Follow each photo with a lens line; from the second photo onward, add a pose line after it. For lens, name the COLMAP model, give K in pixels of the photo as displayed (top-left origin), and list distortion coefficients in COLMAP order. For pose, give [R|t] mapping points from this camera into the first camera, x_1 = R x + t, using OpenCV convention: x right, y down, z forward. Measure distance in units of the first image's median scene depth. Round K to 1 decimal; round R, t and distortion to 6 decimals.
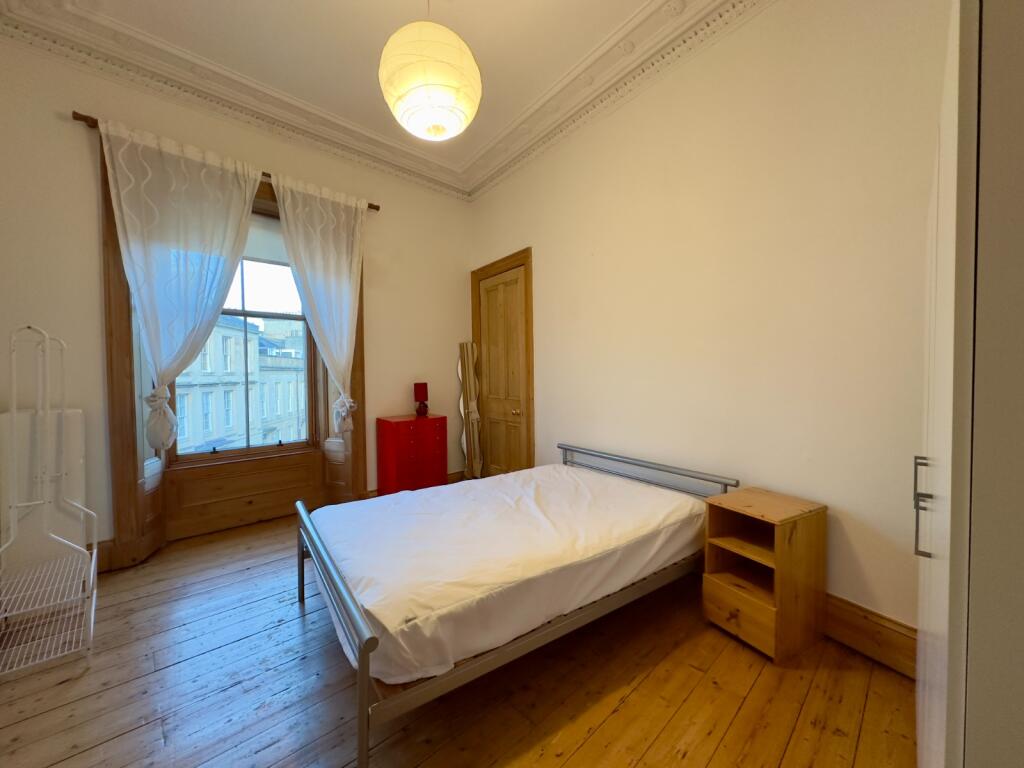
lens RADIAL K [[406.4, 0, 512.0], [0, 406.4, 384.0], [0, 0, 1]] dist [-0.001018, 0.000099]
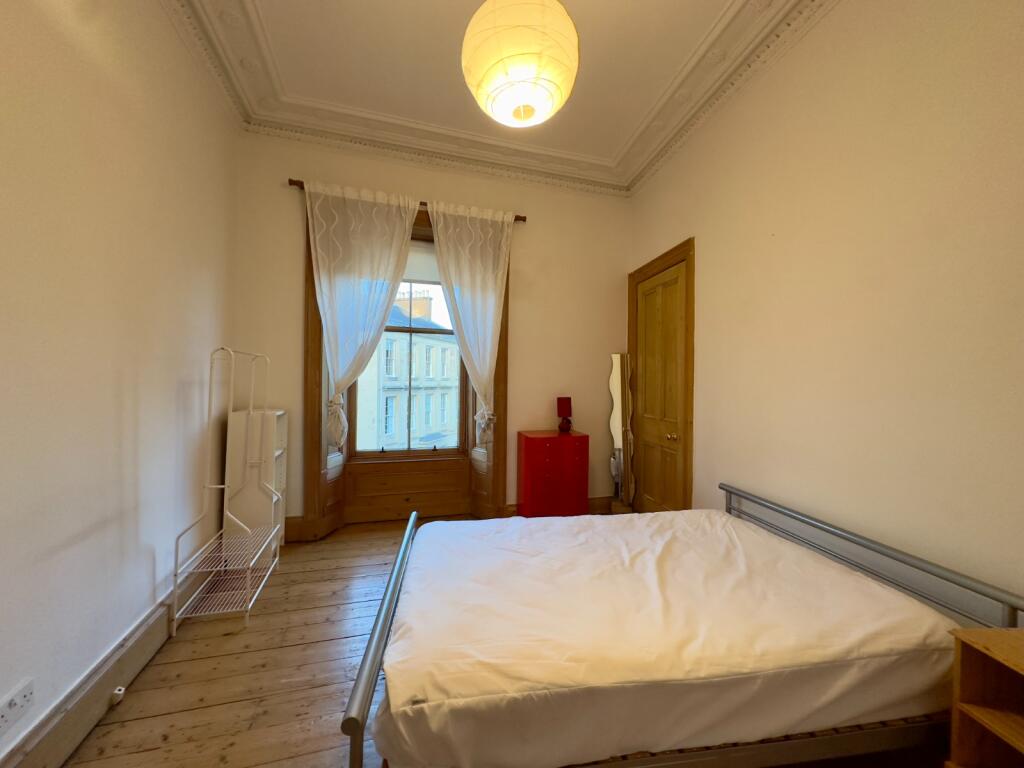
lens RADIAL K [[406.4, 0, 512.0], [0, 406.4, 384.0], [0, 0, 1]] dist [-0.001018, 0.000099]
pose [[0.896296, 0.024352, -0.442788, 0.106720], [-0.033765, 0.999340, -0.013387, -0.021572], [0.442170, 0.026949, 0.896527, 0.133839]]
